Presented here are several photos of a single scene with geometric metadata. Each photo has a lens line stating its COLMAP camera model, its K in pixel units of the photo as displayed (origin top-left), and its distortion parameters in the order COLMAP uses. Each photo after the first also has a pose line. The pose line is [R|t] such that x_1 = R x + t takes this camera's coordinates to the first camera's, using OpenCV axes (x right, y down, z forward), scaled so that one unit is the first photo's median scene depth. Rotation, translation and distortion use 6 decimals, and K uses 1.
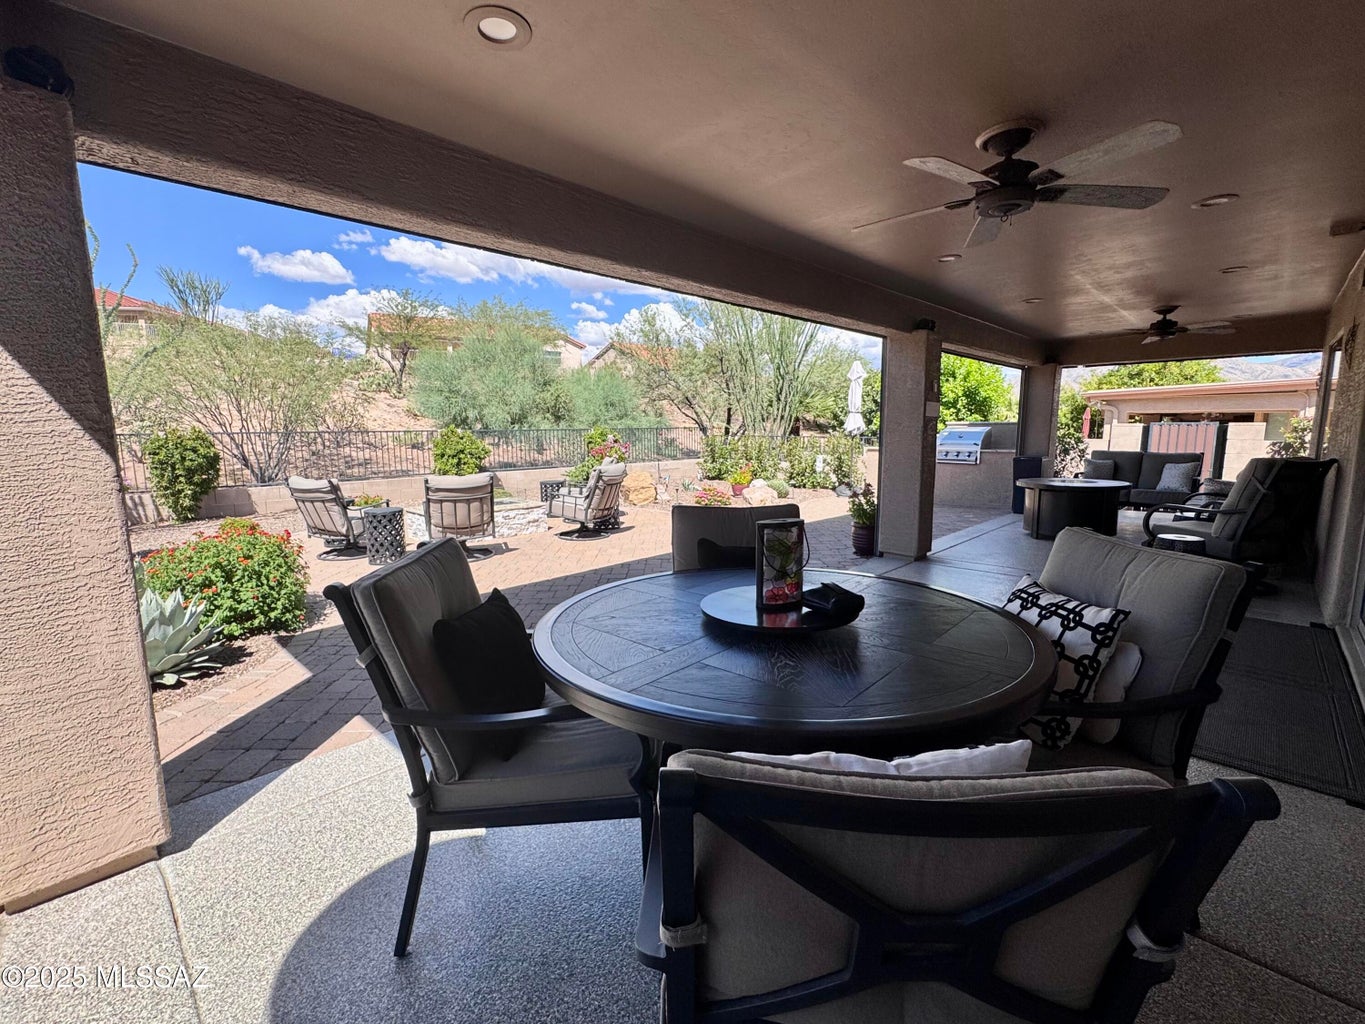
lens RADIAL K [[596.3, 0, 684.7], [0, 596.3, 510.5], [0, 0, 1]] dist [0.001567, 0.000173]
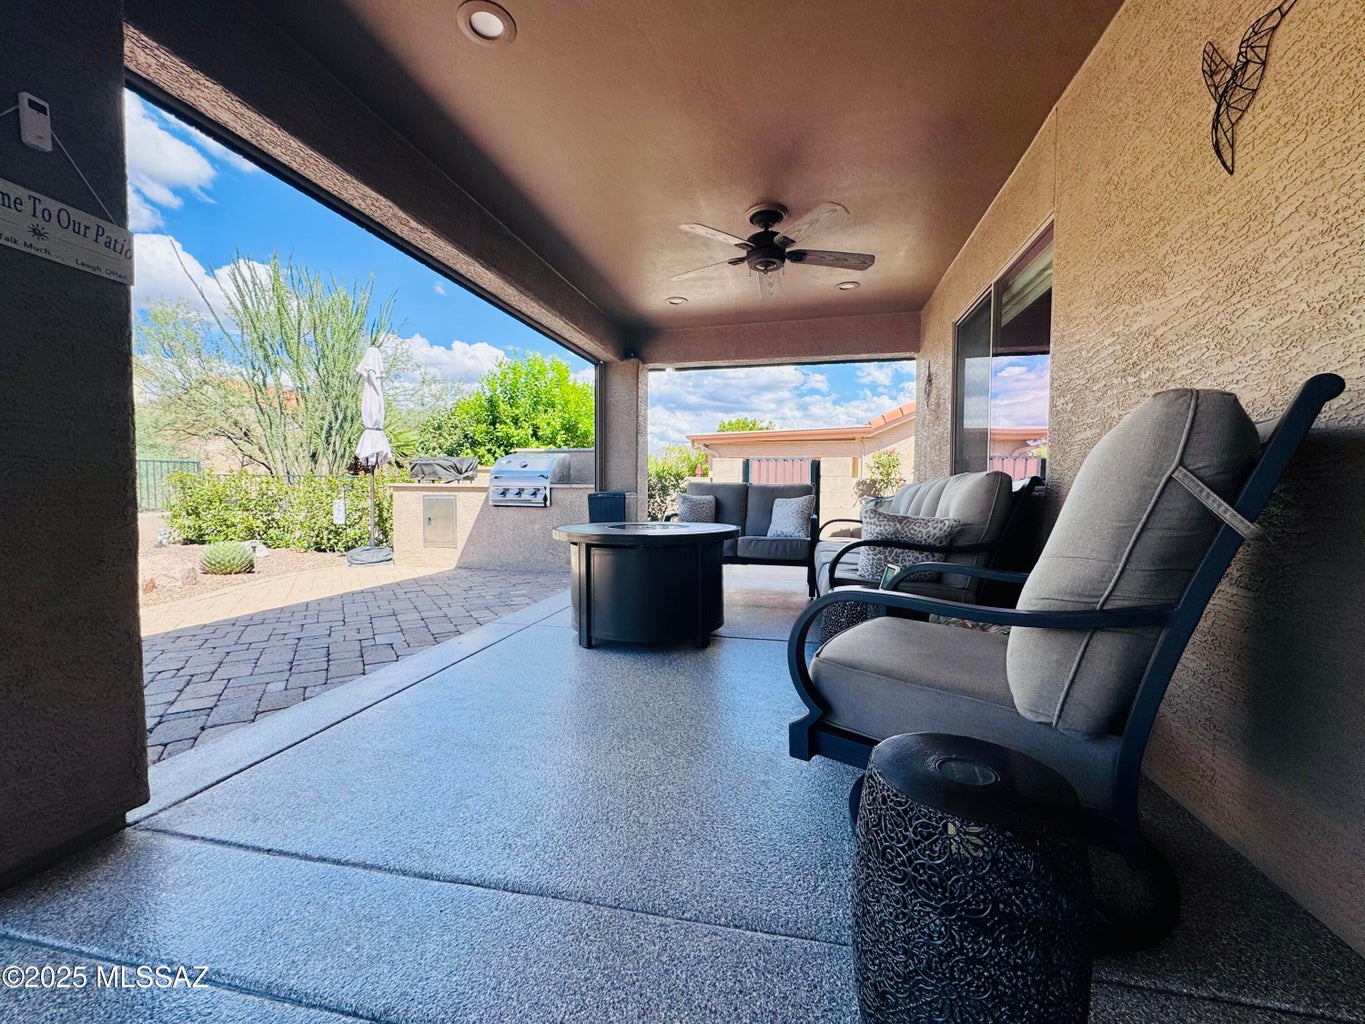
lens RADIAL K [[544.5, 0, 684.7], [0, 544.5, 512.1], [0, 0, 1]] dist [-0.000350, 0.000203]
pose [[0.851220, -0.009921, 0.524715, 0.347236], [0.059837, 0.995136, -0.078256, -0.018221], [-0.521386, 0.098011, 0.847673, 0.469653]]
